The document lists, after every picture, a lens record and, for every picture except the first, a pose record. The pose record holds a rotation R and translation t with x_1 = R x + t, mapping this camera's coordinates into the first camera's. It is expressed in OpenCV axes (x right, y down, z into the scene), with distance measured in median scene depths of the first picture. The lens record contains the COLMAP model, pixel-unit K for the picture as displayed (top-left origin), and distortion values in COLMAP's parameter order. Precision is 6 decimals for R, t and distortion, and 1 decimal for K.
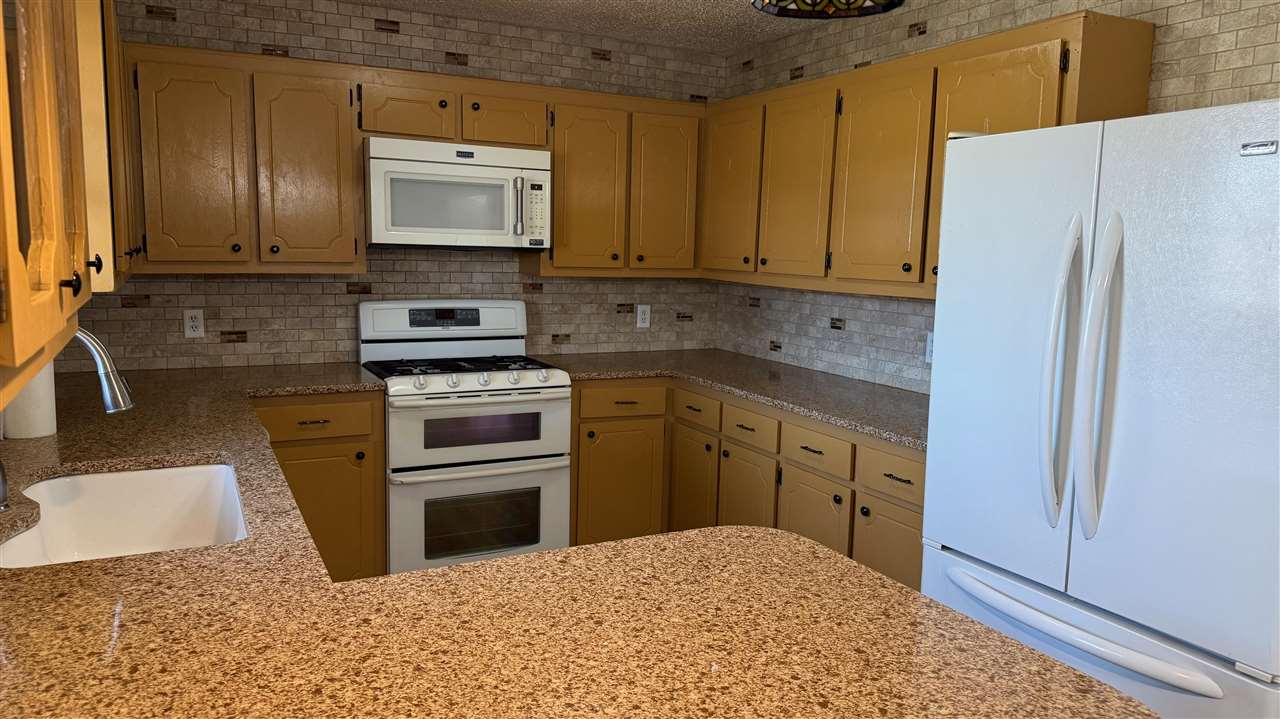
lens RADIAL K [[898.4, 0, 634.5], [0, 898.4, 371.7], [0, 0, 1]] dist [0.117466, -0.196907]
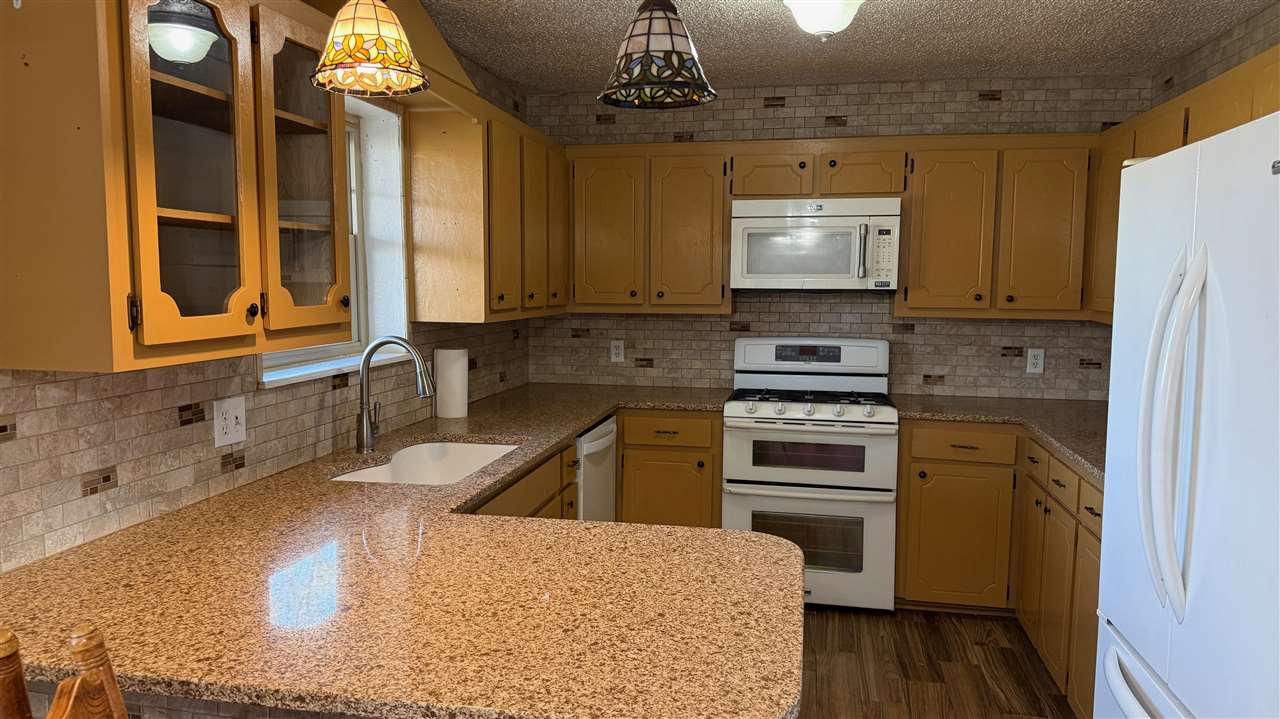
lens RADIAL K [[898.4, 0, 634.5], [0, 898.4, 371.7], [0, 0, 1]] dist [0.117466, -0.196907]
pose [[0.788262, 0.046991, -0.613543, 0.317918], [-0.077122, 0.996762, -0.022742, 0.003766], [0.610487, 0.065244, 0.789334, -0.000964]]
